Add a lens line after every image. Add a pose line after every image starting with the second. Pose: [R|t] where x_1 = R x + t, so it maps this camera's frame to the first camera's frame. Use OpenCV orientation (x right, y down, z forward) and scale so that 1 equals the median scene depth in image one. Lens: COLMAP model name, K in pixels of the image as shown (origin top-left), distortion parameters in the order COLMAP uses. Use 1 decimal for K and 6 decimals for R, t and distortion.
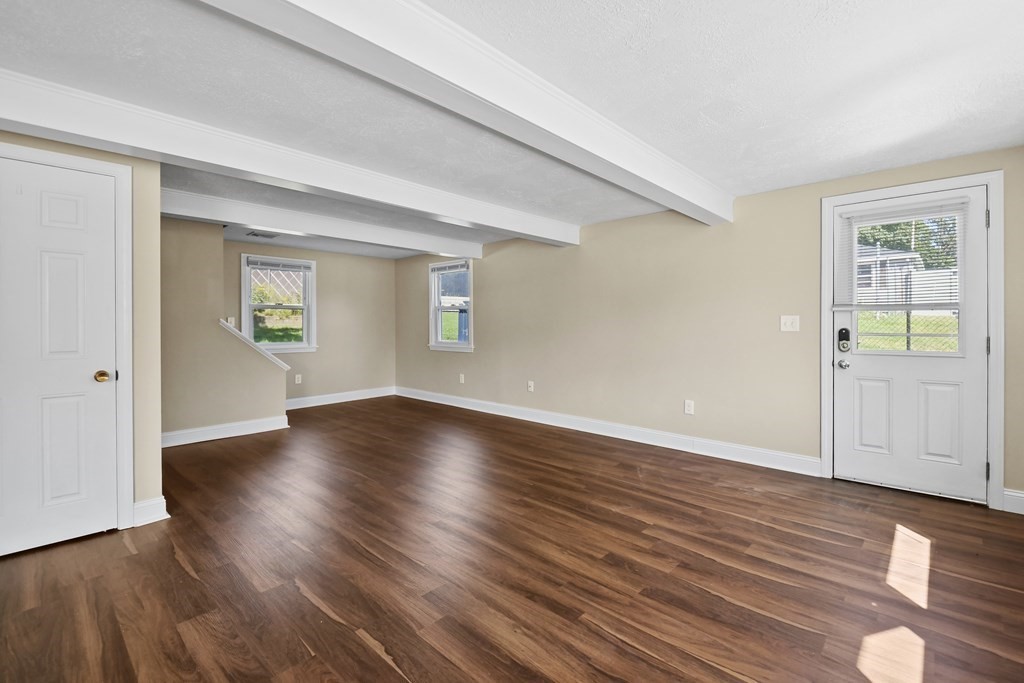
lens RADIAL K [[457.7, 0, 509.3], [0, 457.7, 329.4], [0, 0, 1]] dist [0.027536, -0.022446]
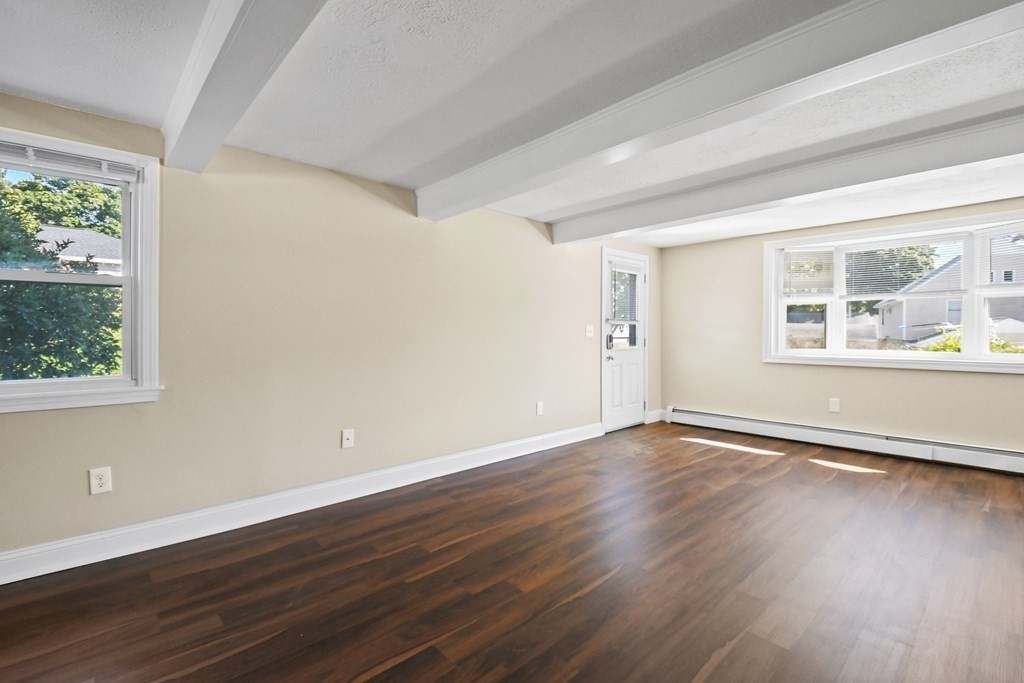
lens RADIAL K [[457.7, 0, 509.3], [0, 457.7, 329.4], [0, 0, 1]] dist [0.027536, -0.022446]
pose [[0.069721, 0.012325, 0.997490, -0.983479], [0.012249, 0.999838, -0.013210, -0.002946], [-0.997491, 0.013139, 0.069559, 1.451914]]
